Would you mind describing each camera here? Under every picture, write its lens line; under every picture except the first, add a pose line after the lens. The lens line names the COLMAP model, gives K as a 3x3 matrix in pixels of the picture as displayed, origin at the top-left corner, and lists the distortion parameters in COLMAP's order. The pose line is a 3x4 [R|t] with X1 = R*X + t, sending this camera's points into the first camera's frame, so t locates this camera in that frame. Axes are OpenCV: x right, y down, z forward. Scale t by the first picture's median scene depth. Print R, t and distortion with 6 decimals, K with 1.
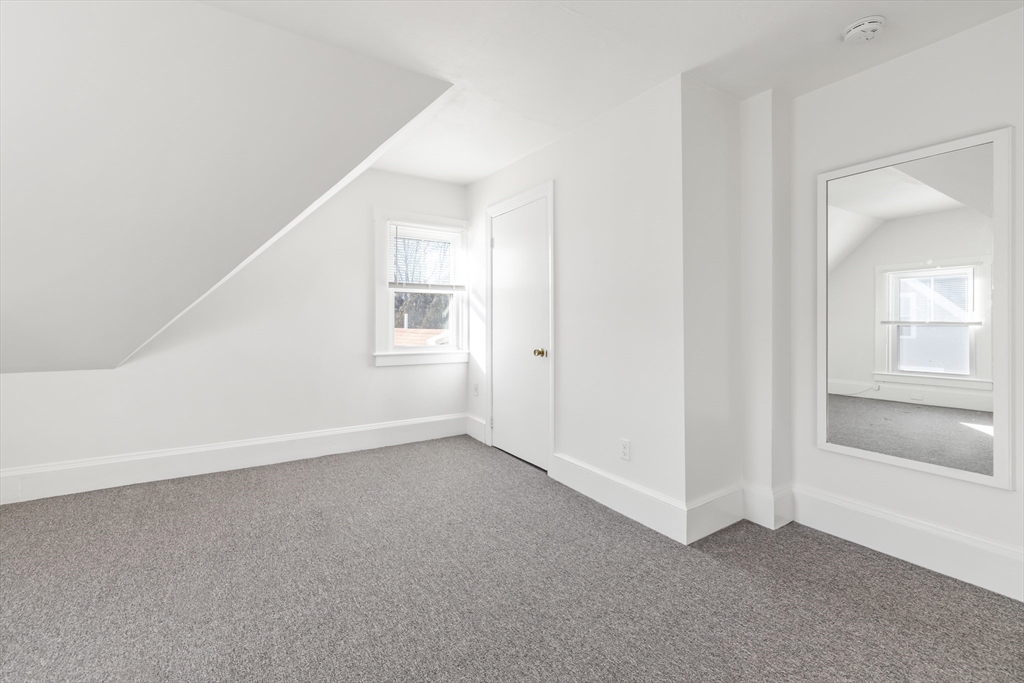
lens RADIAL K [[432.2, 0, 514.4], [0, 432.2, 330.2], [0, 0, 1]] dist [-0.000439, -0.000091]
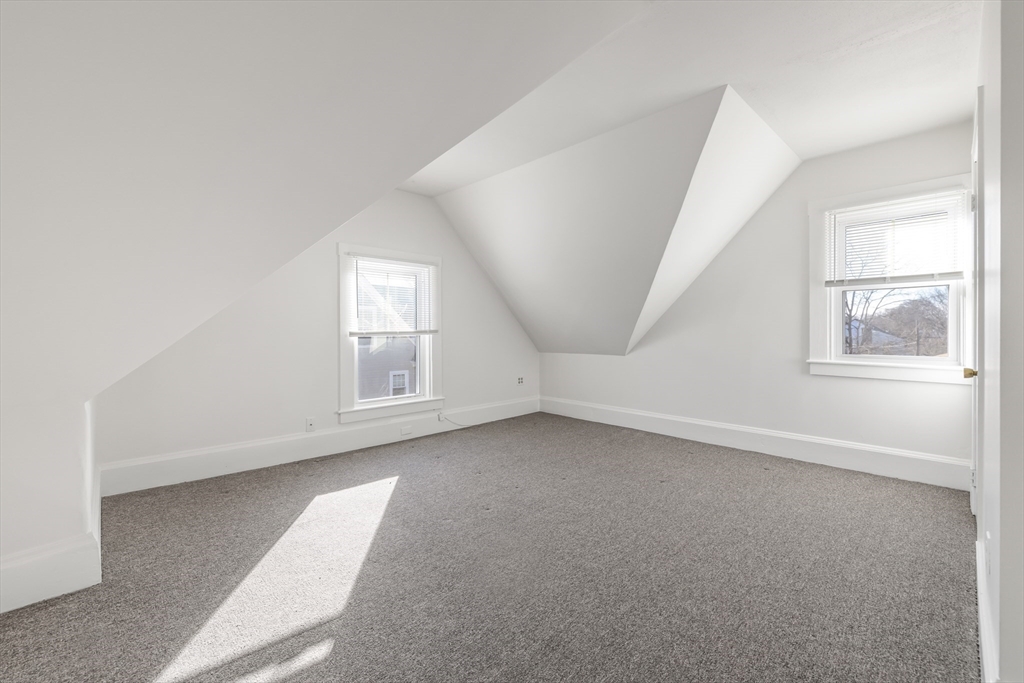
lens RADIAL K [[432.2, 0, 514.4], [0, 432.2, 330.2], [0, 0, 1]] dist [-0.000439, -0.000091]
pose [[0.186895, 0.001044, -0.982379, 0.655742], [-0.009086, 0.999959, -0.000666, -0.005696], [0.982338, 0.009050, 0.186897, 0.276018]]
